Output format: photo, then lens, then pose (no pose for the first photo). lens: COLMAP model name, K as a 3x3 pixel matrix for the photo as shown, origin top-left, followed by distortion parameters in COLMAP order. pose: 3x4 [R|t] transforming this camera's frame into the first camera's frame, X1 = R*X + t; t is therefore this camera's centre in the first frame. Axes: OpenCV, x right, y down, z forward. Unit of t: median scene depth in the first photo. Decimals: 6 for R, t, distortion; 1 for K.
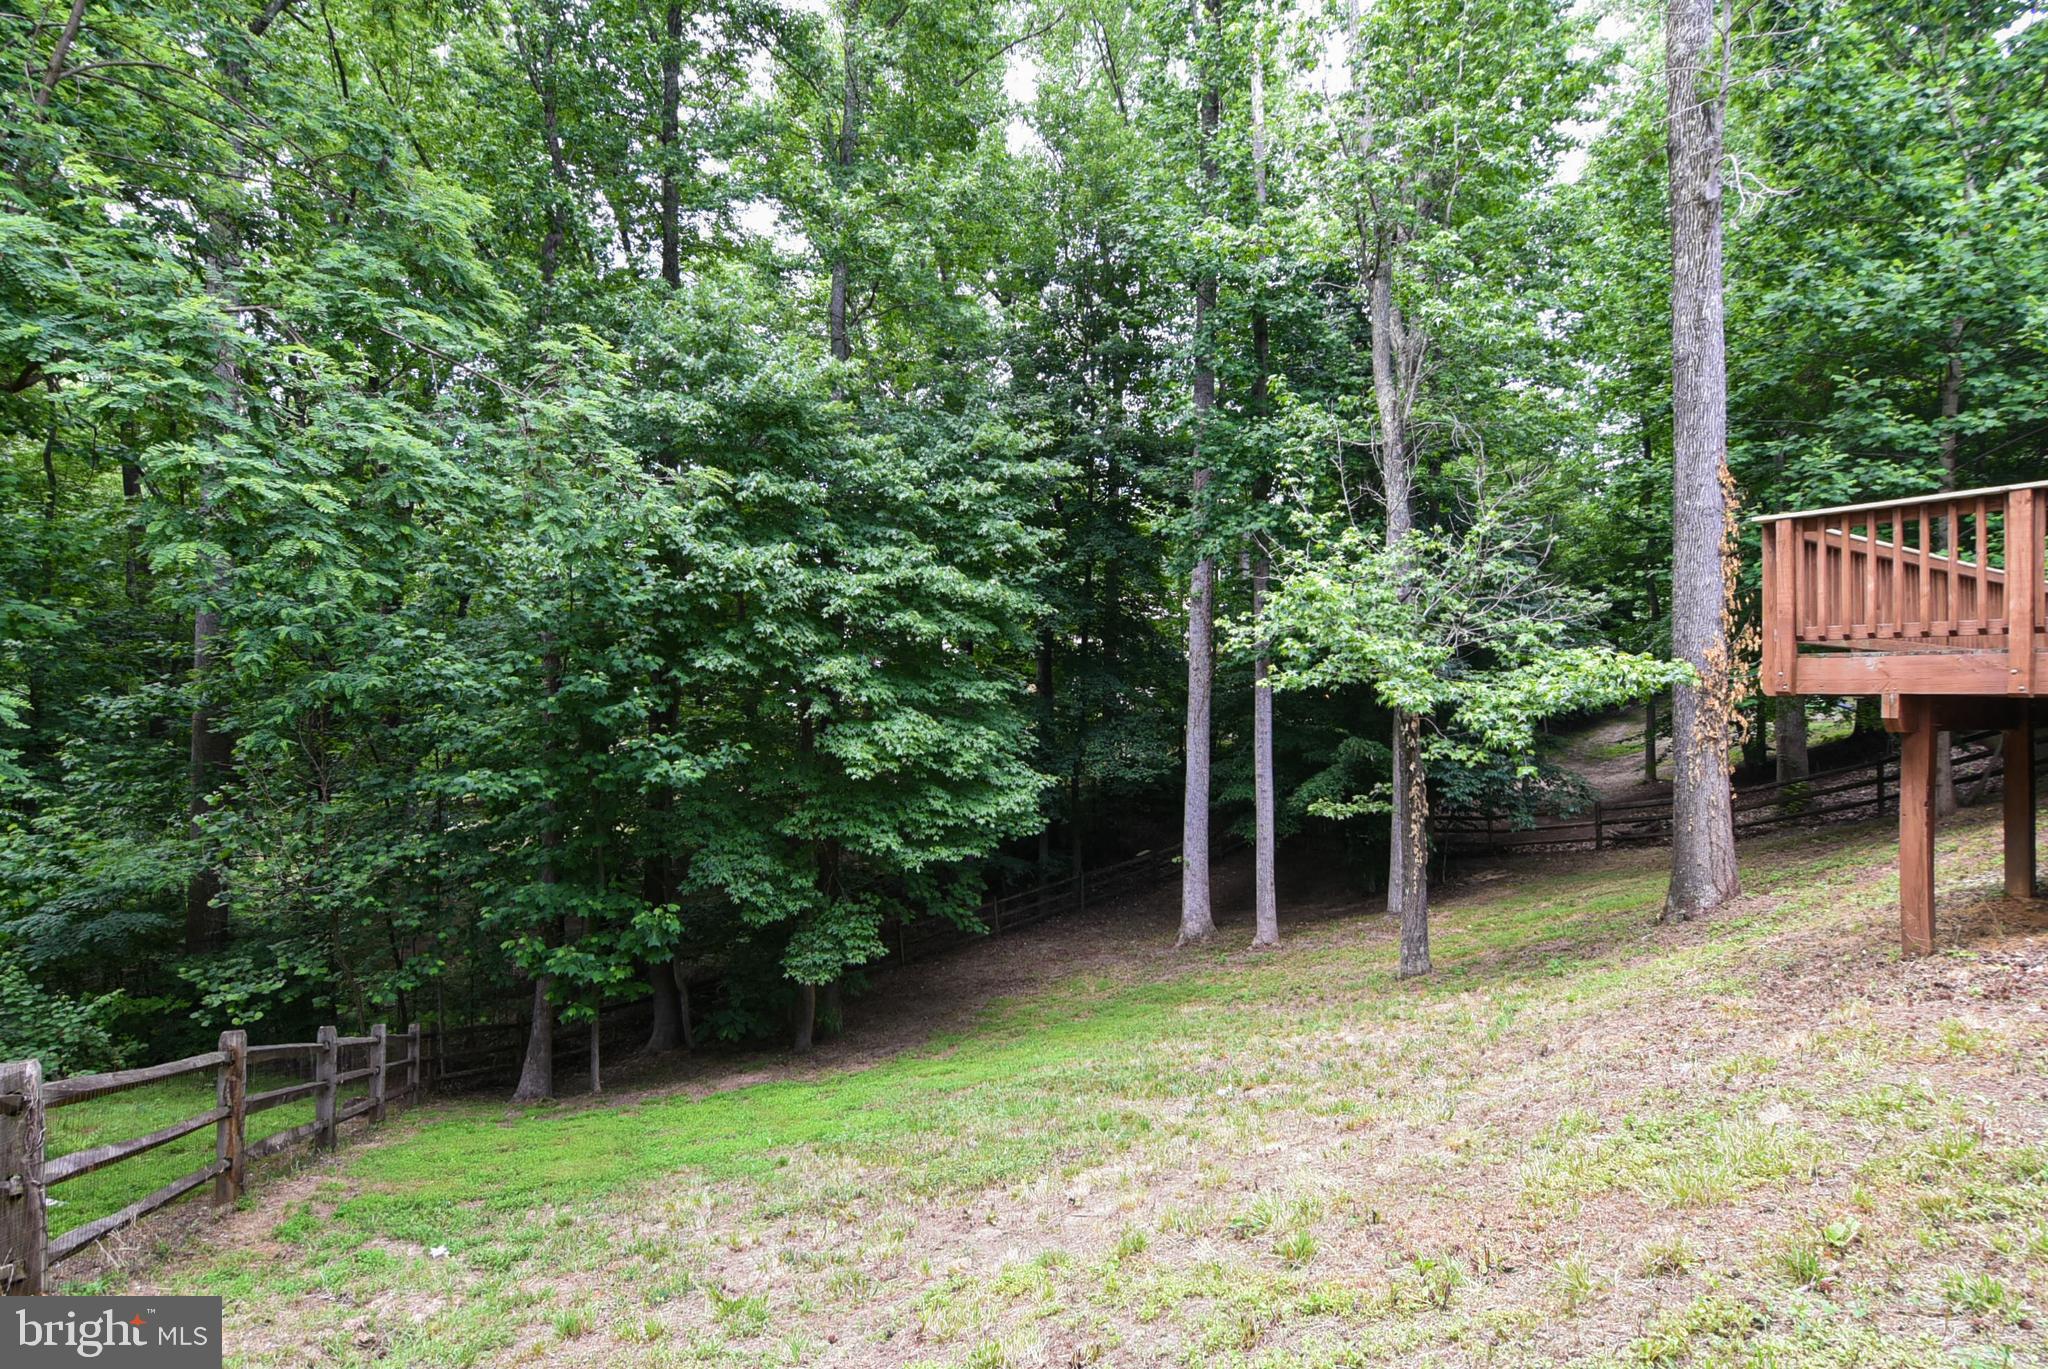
lens RADIAL K [[999.9, 0, 1015.2], [0, 999.9, 679.2], [0, 0, 1]] dist [-0.021277, 0.001635]
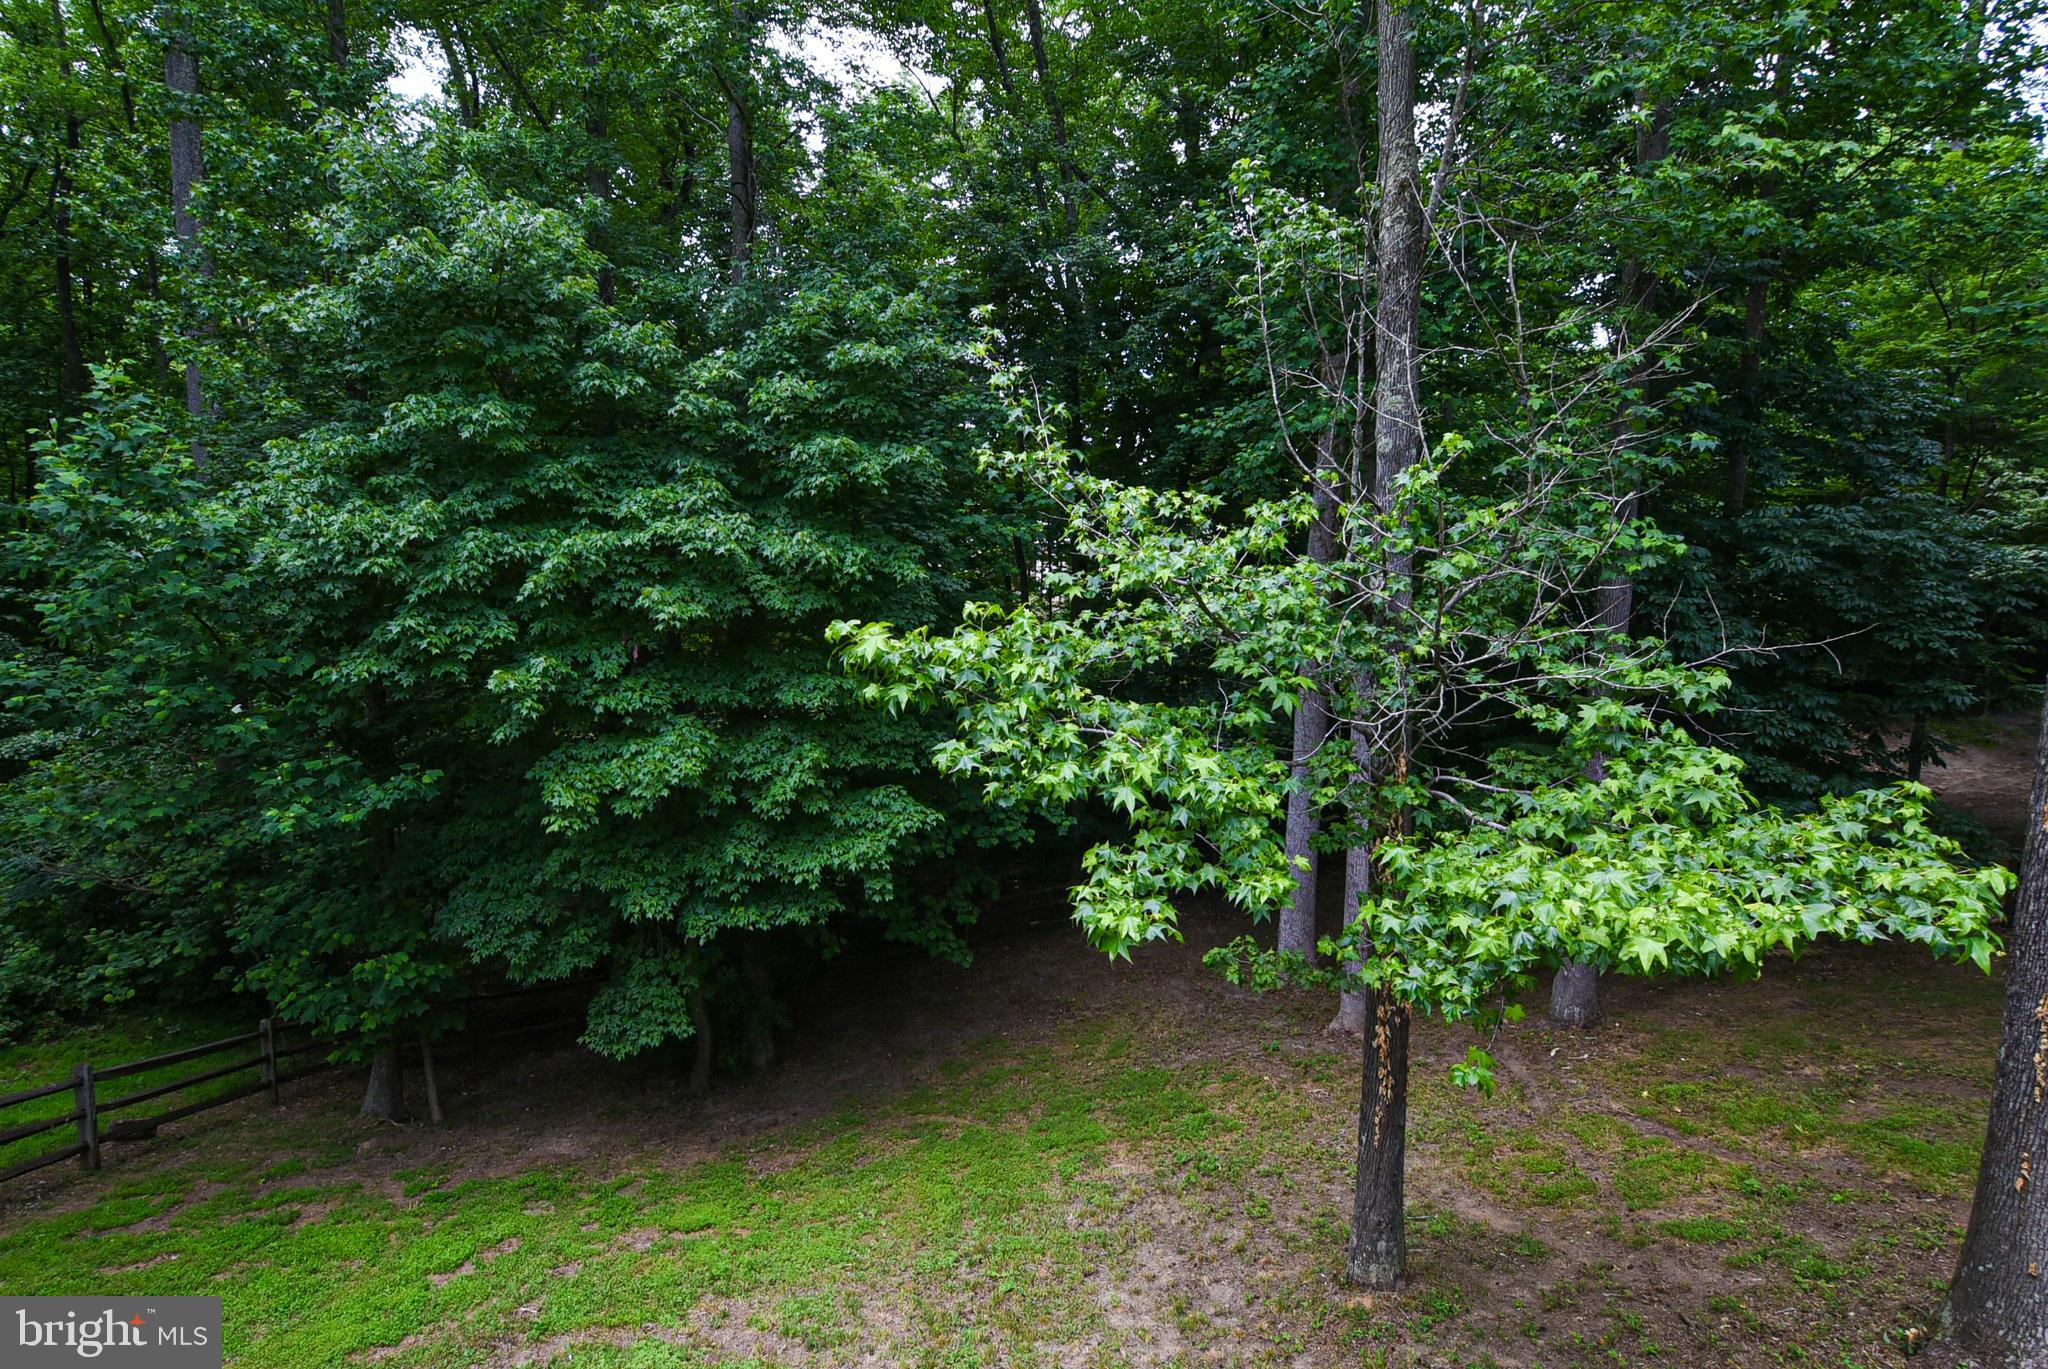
lens RADIAL K [[999.9, 0, 1015.2], [0, 999.9, 679.2], [0, 0, 1]] dist [-0.021277, 0.001635]
pose [[0.941895, 0.050836, -0.332038, 0.346467], [-0.006186, 0.990940, 0.134166, -0.095187], [0.335850, -0.124316, 0.933676, 0.421708]]
